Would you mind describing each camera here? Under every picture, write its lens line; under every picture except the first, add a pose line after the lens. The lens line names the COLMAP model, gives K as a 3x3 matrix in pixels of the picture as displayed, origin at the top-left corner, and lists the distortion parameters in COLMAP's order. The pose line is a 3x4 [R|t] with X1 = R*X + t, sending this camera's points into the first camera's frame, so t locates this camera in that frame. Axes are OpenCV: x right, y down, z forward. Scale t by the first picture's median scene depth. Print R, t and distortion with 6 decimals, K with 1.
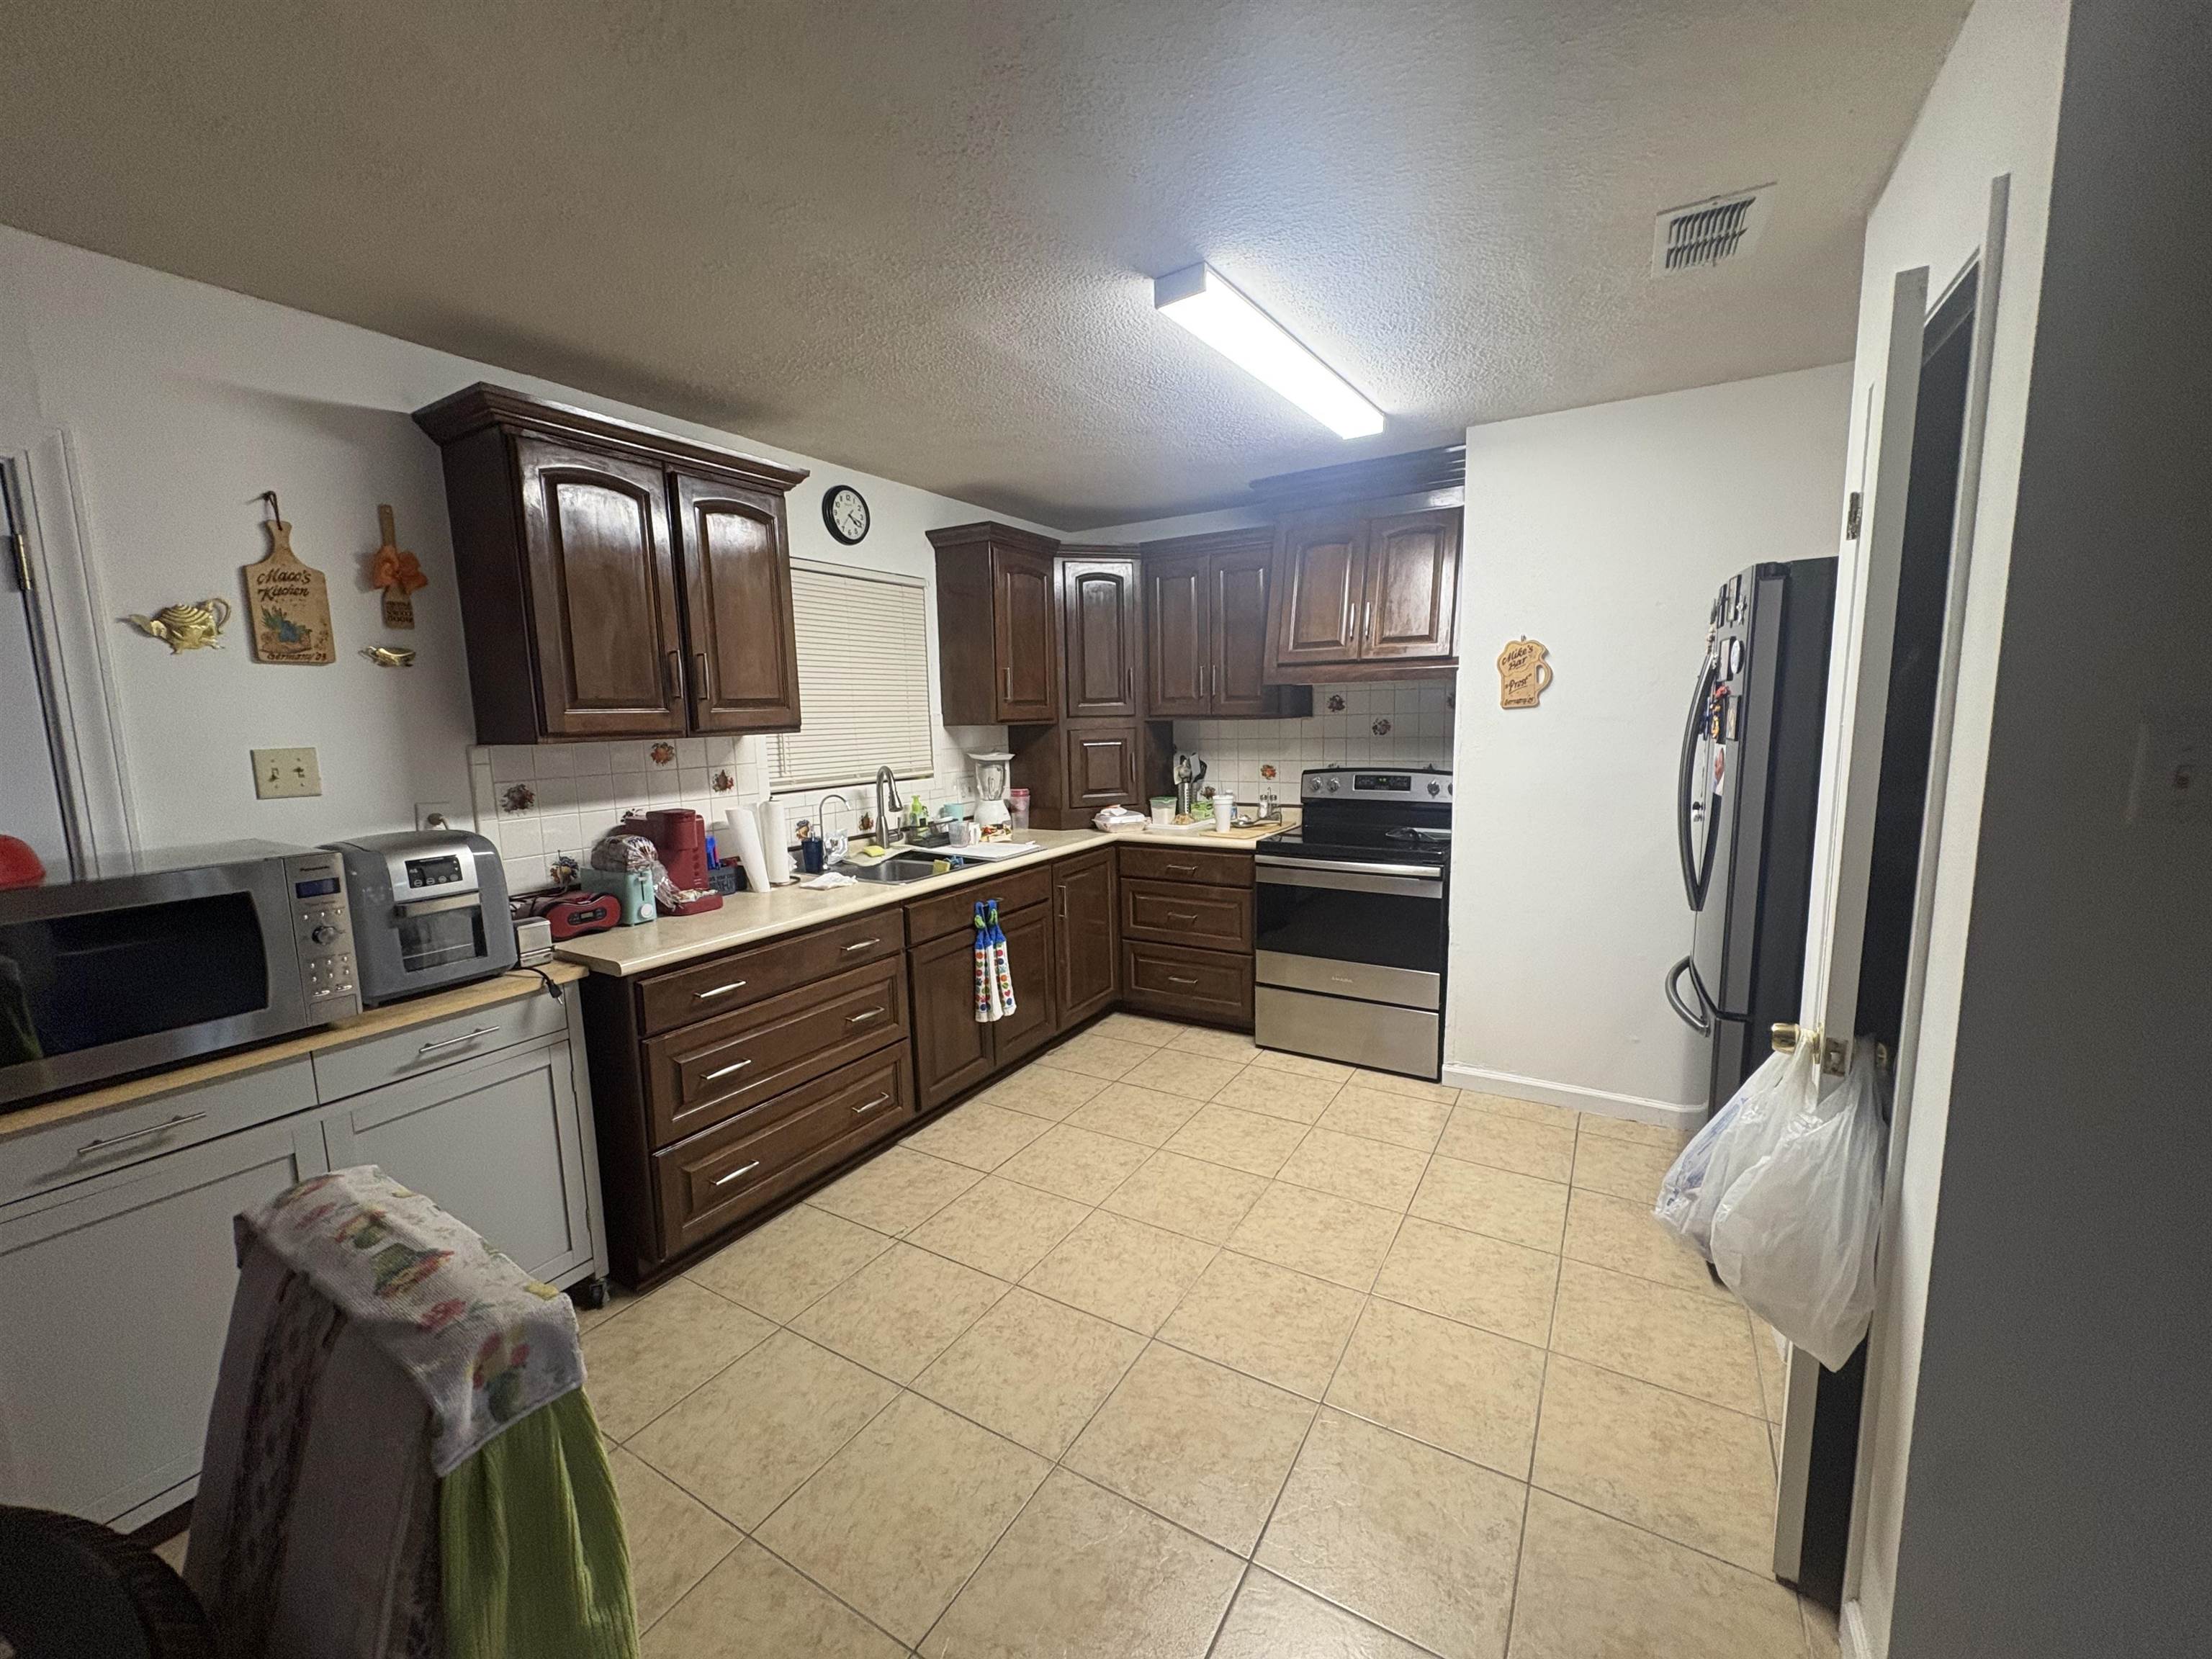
lens RADIAL K [[878.3, 0, 1103.9], [0, 878.3, 825.7], [0, 0, 1]] dist [-0.000218, 0.000006]
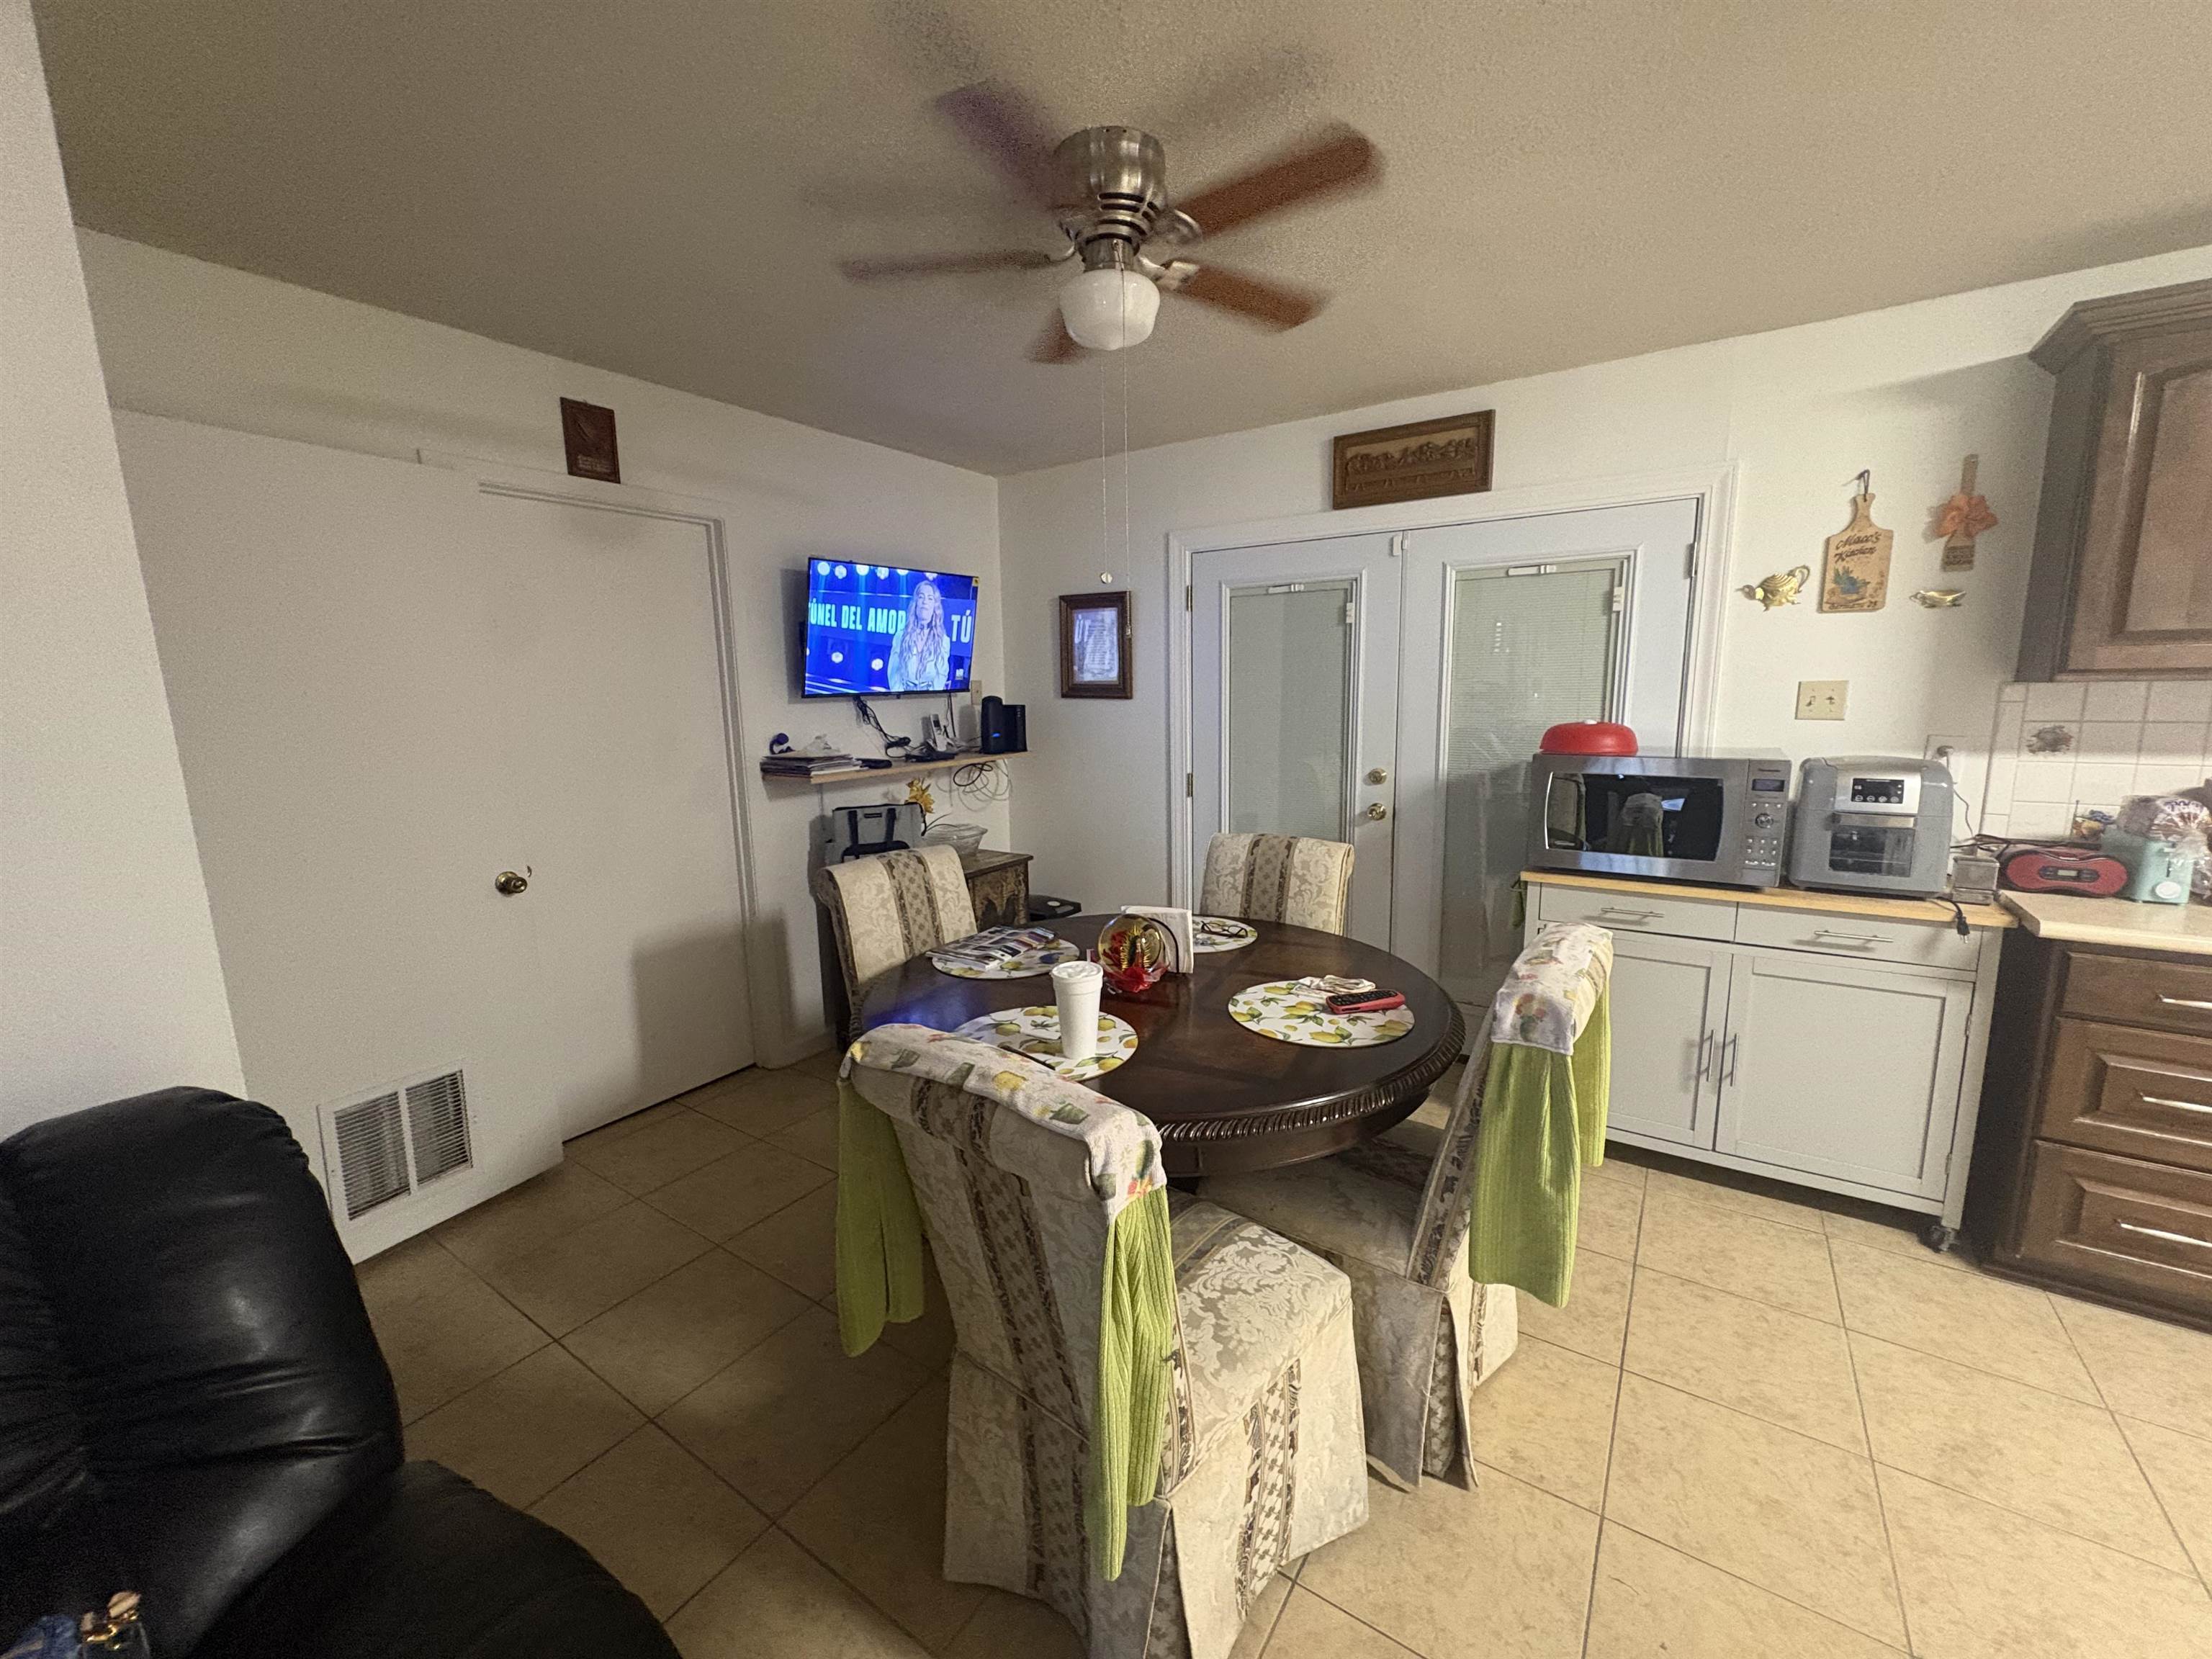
lens RADIAL K [[879.5, 0, 1106.0], [0, 879.5, 824.9], [0, 0, 1]] dist [-0.000397, 0.000424]
pose [[-0.059192, 0.183072, -0.981316, 0.408099], [-0.111521, 0.975673, 0.188746, -0.008771], [0.991998, 0.120609, -0.037336, 0.046281]]
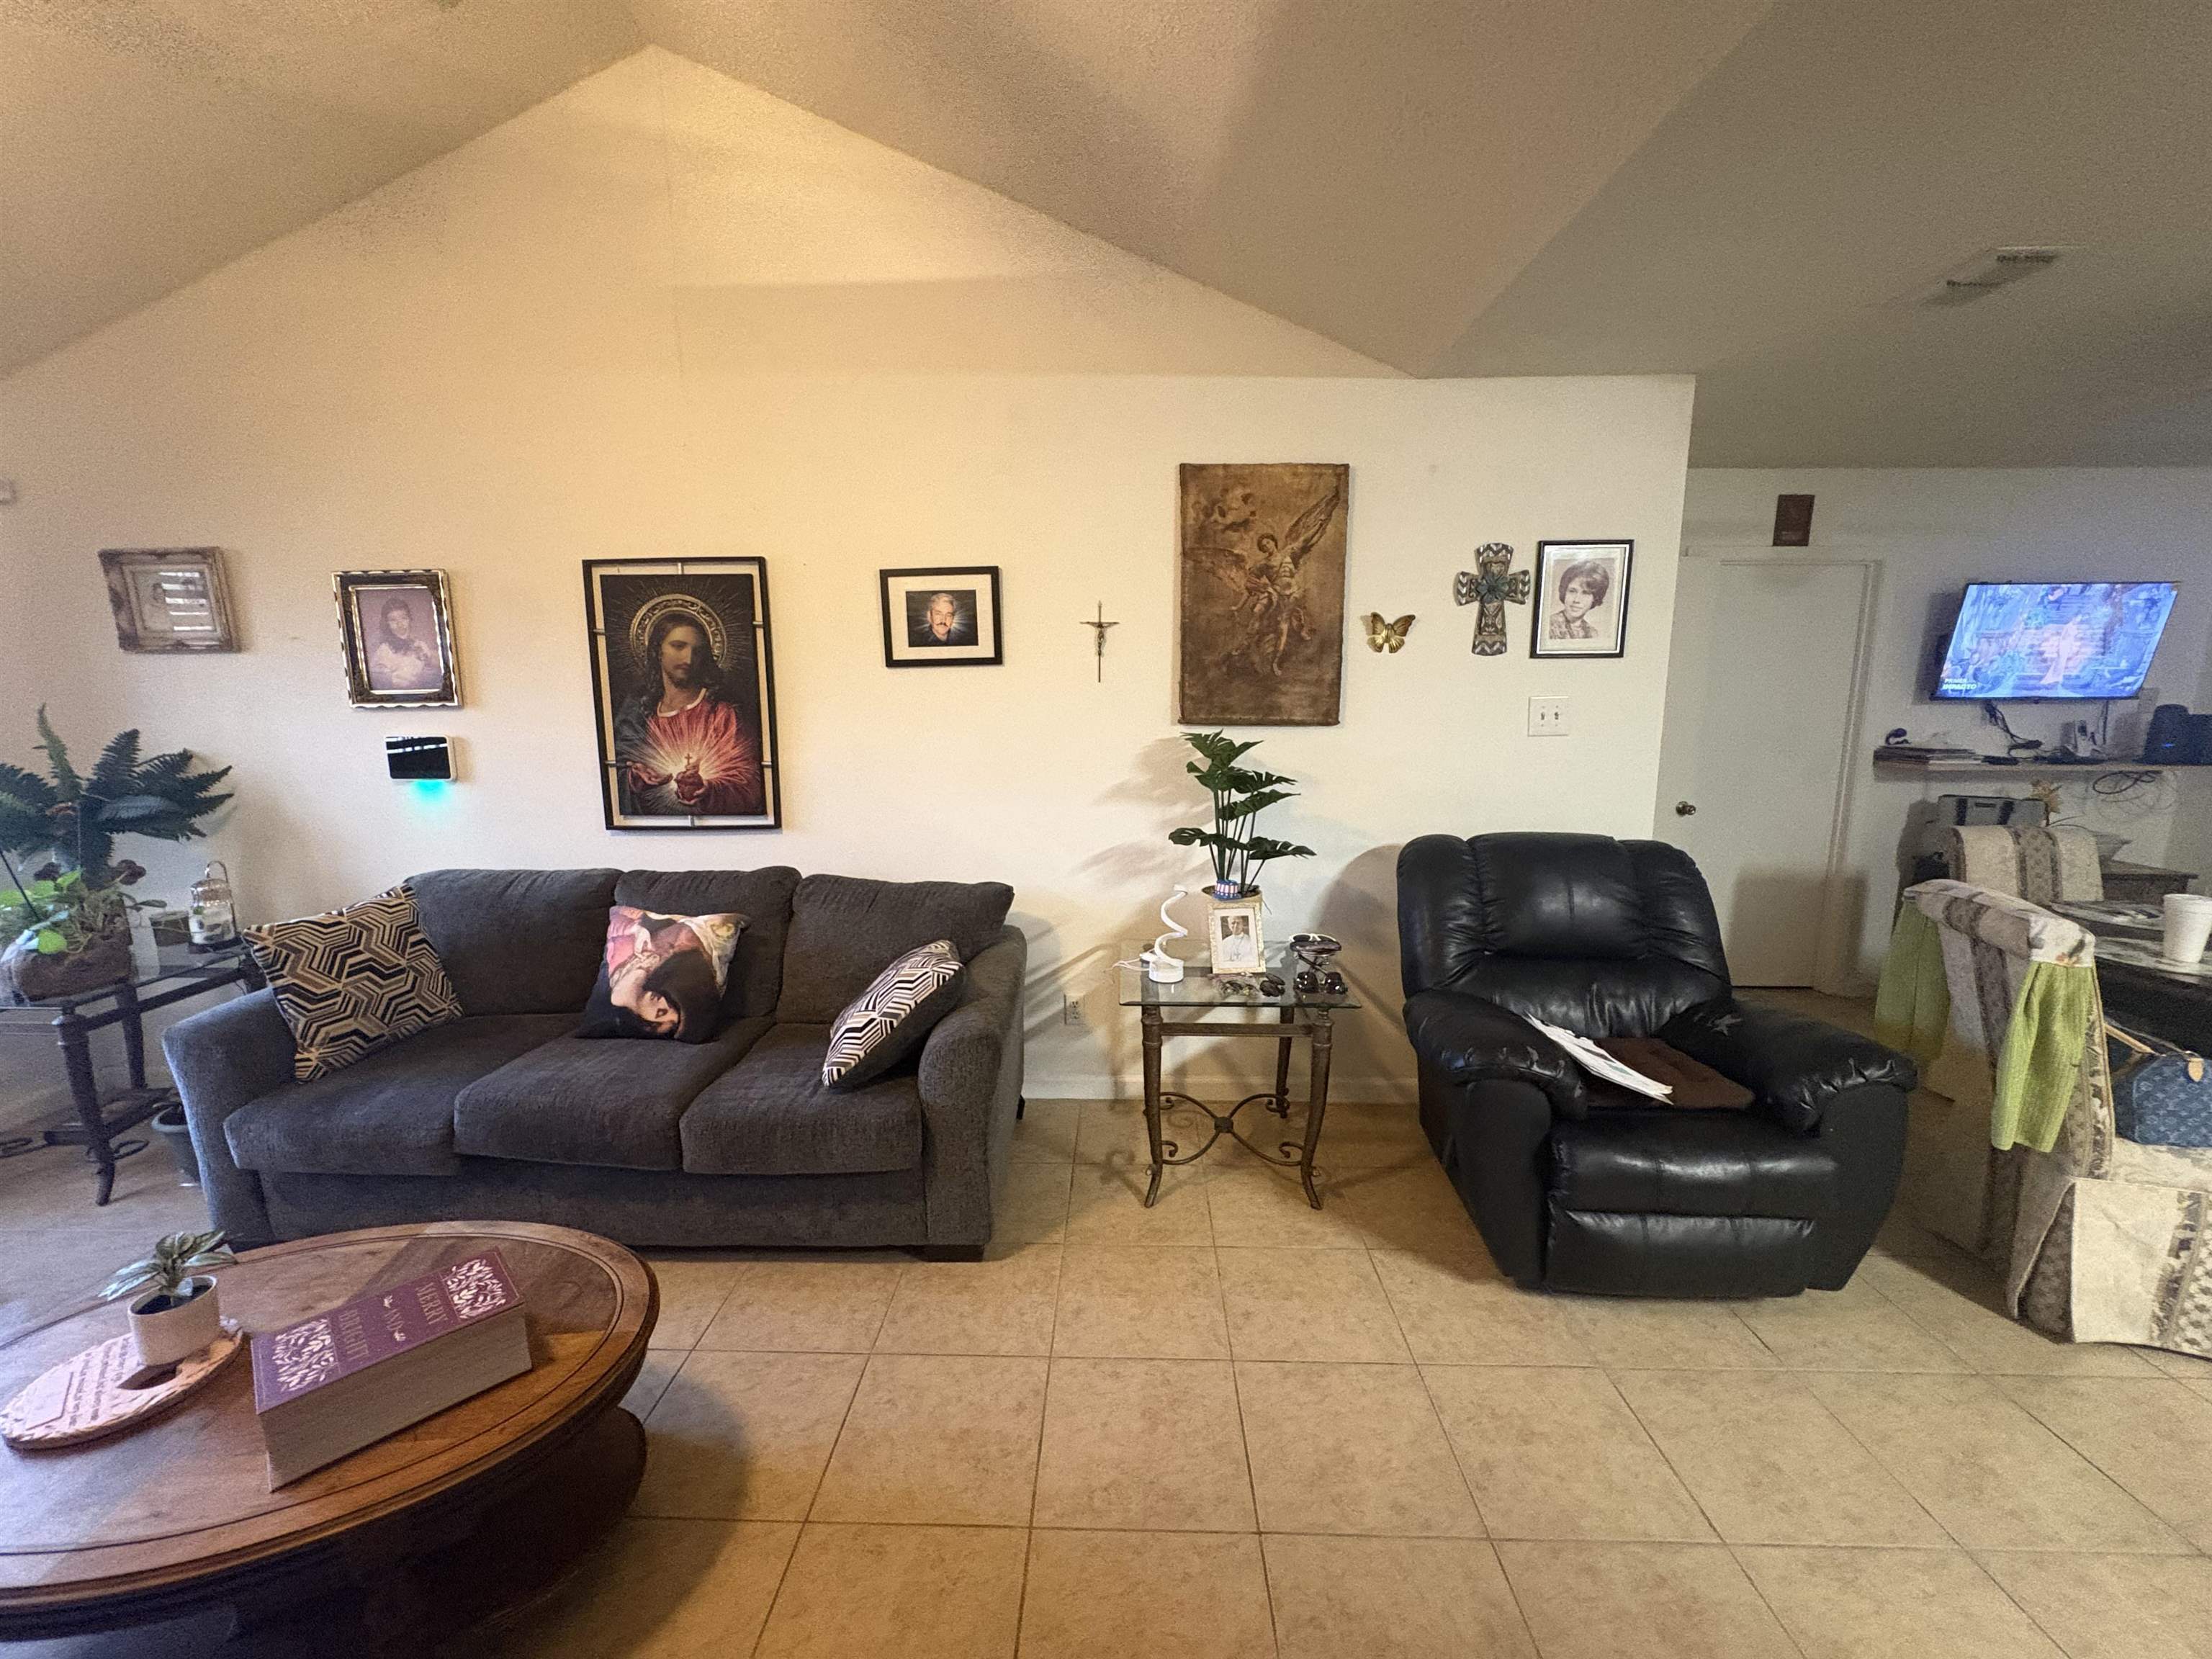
lens RADIAL K [[878.3, 0, 1103.9], [0, 878.3, 825.7], [0, 0, 1]] dist [-0.000218, 0.000006]
pose [[-0.873991, 0.095490, -0.476467, 1.356308], [-0.046540, 0.959547, 0.277674, -0.056808], [0.483708, 0.264859, -0.834192, 0.214268]]
